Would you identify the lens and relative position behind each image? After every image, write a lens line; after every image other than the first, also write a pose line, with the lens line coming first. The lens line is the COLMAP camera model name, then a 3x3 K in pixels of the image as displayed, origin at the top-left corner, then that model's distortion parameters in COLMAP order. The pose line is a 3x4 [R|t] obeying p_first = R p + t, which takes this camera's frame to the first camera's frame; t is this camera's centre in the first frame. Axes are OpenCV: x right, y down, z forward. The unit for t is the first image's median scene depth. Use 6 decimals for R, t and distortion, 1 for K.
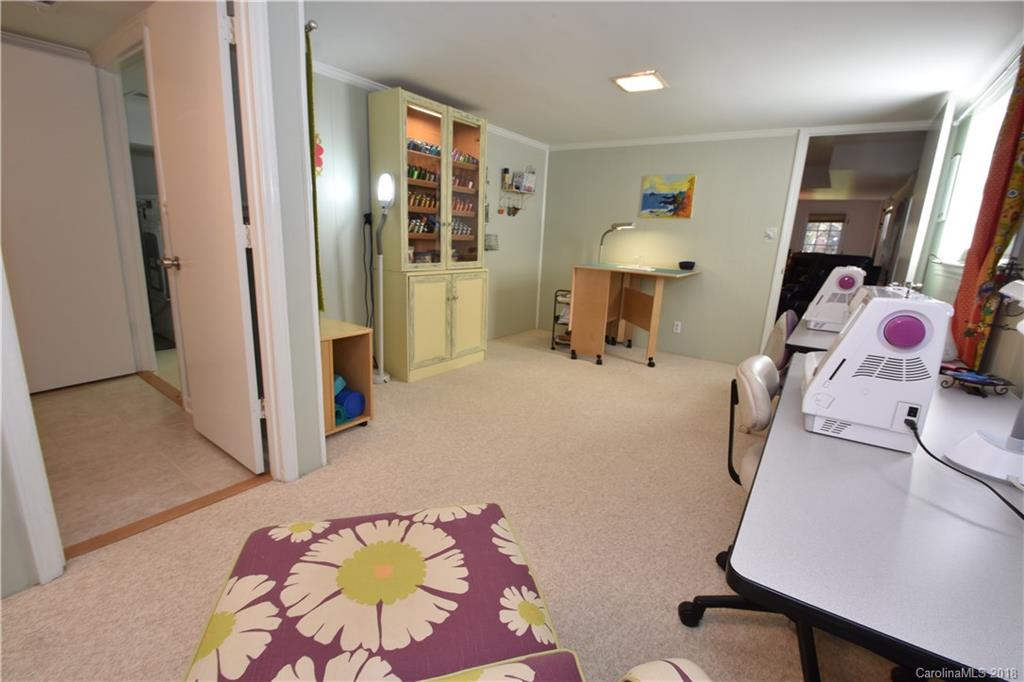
lens RADIAL K [[458.8, 0, 496.2], [0, 458.8, 340.2], [0, 0, 1]] dist [0.001911, -0.000095]
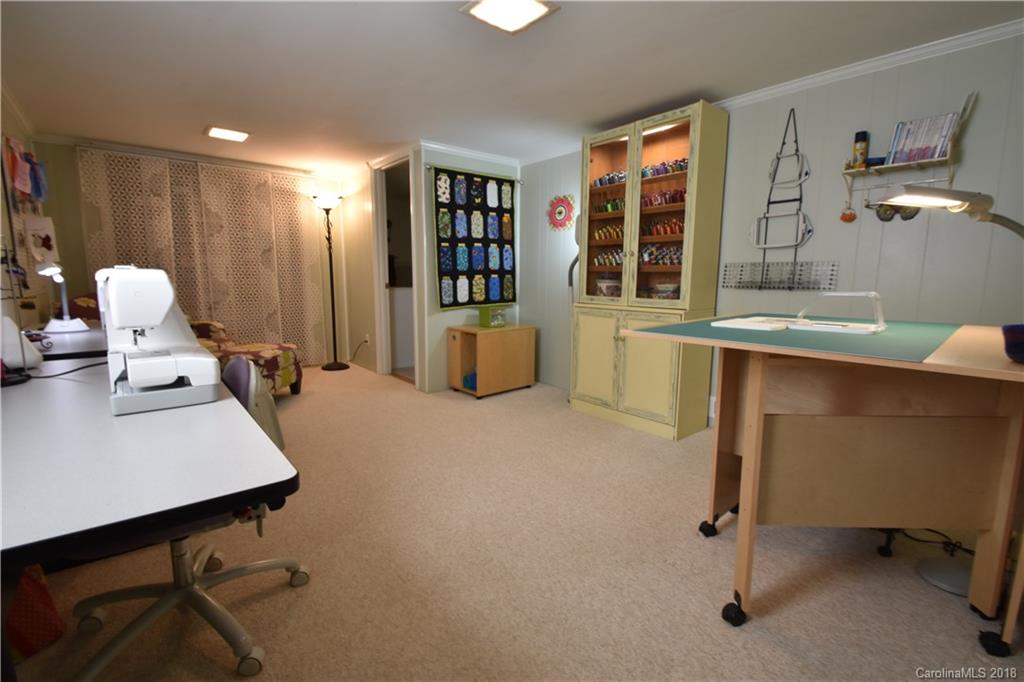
lens RADIAL K [[458.8, 0, 496.2], [0, 458.8, 340.2], [0, 0, 1]] dist [0.001911, -0.000095]
pose [[-0.256564, 0.101786, -0.961153, 0.802264], [-0.229747, 0.959514, 0.162939, -0.178867], [0.938825, 0.262626, -0.222792, 0.992791]]
